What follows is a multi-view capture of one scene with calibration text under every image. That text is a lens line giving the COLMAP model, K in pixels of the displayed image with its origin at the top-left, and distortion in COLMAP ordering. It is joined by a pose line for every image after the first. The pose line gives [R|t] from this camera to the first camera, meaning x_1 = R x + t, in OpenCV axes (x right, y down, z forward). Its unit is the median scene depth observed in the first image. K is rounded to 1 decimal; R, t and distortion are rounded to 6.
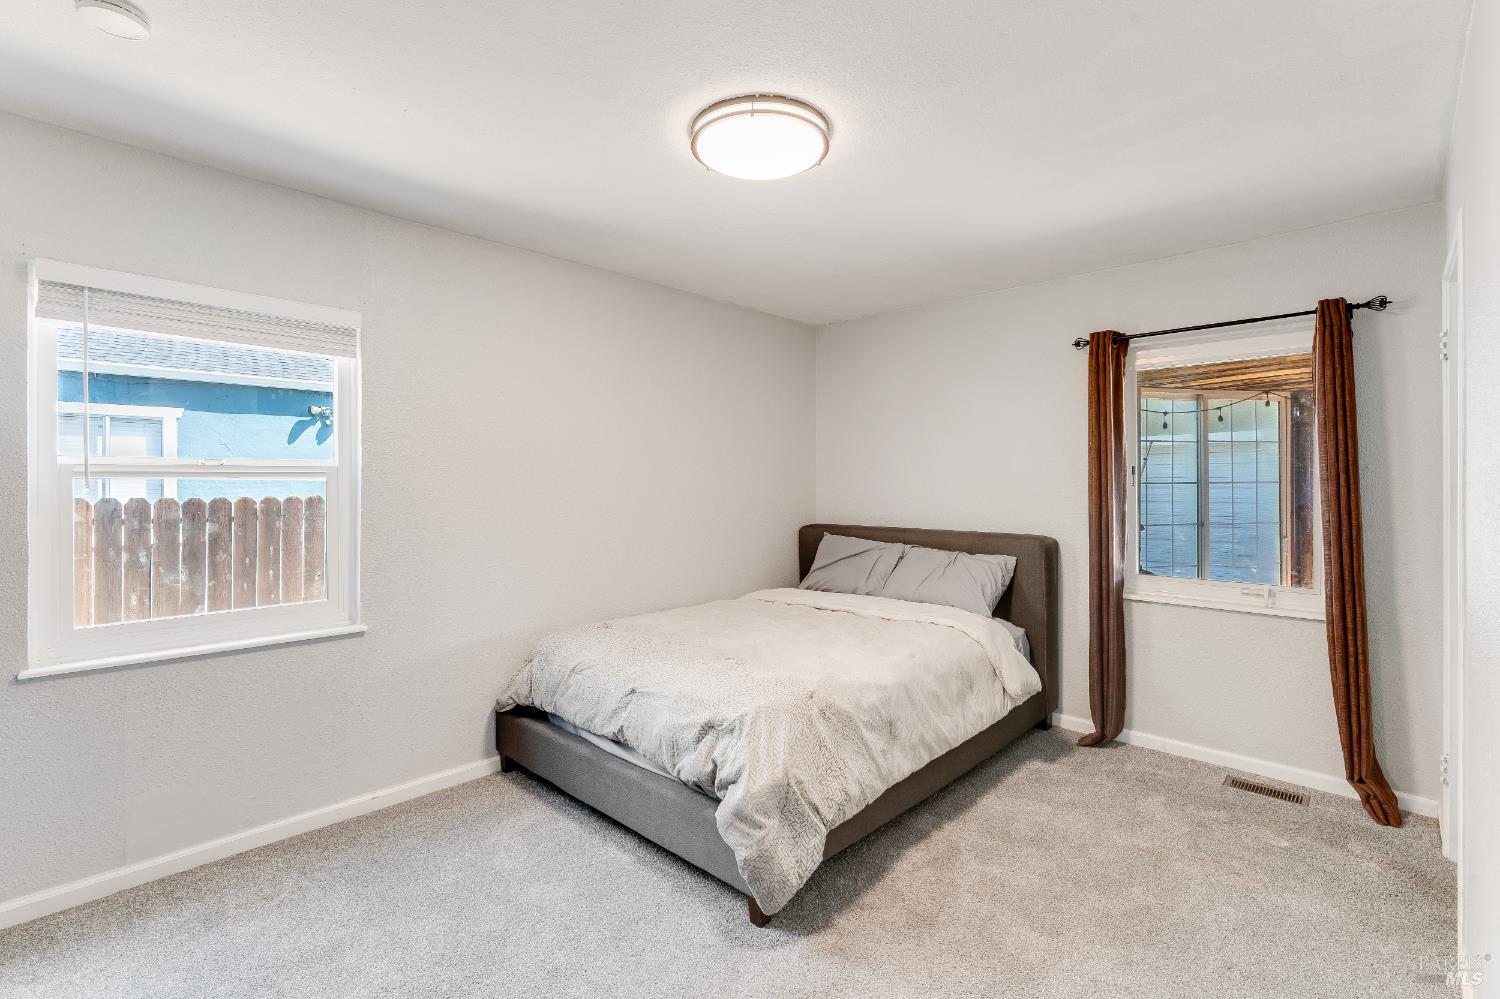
lens RADIAL K [[681.8, 0, 755.3], [0, 681.8, 488.9], [0, 0, 1]] dist [-0.009556, 0.002407]
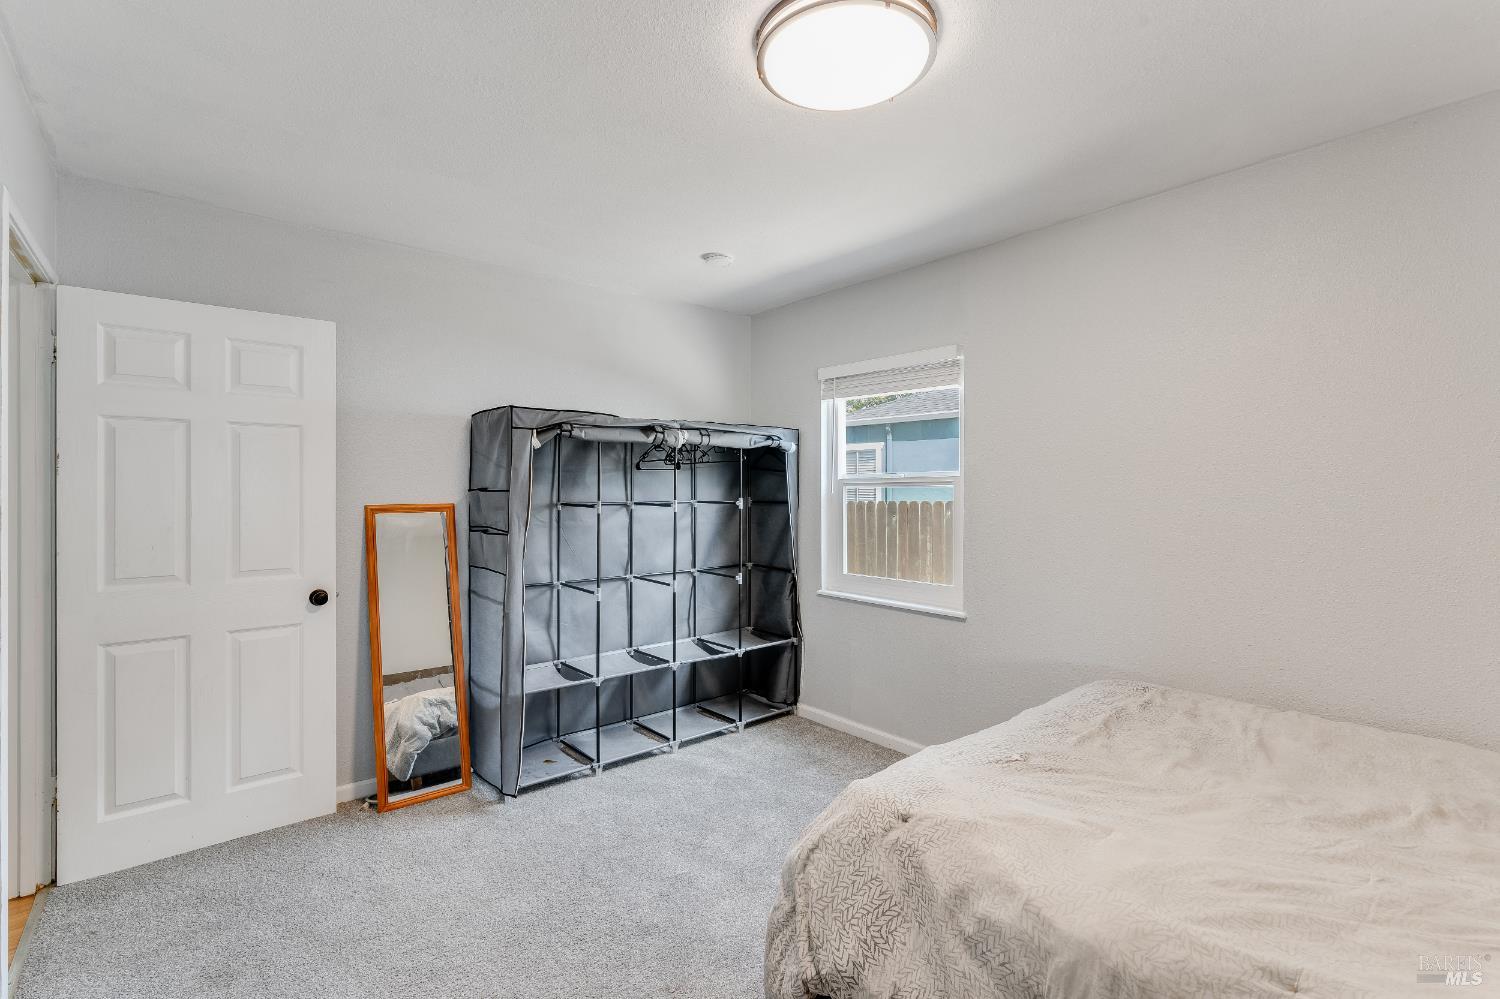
lens RADIAL K [[681.8, 0, 755.3], [0, 681.8, 491.1], [0, 0, 1]] dist [-0.009556, 0.002407]
pose [[-0.127314, -0.005526, -0.991847, 1.851713], [-0.011778, 0.999922, -0.004060, 0.007855], [0.991793, 0.011165, -0.127369, 2.369287]]
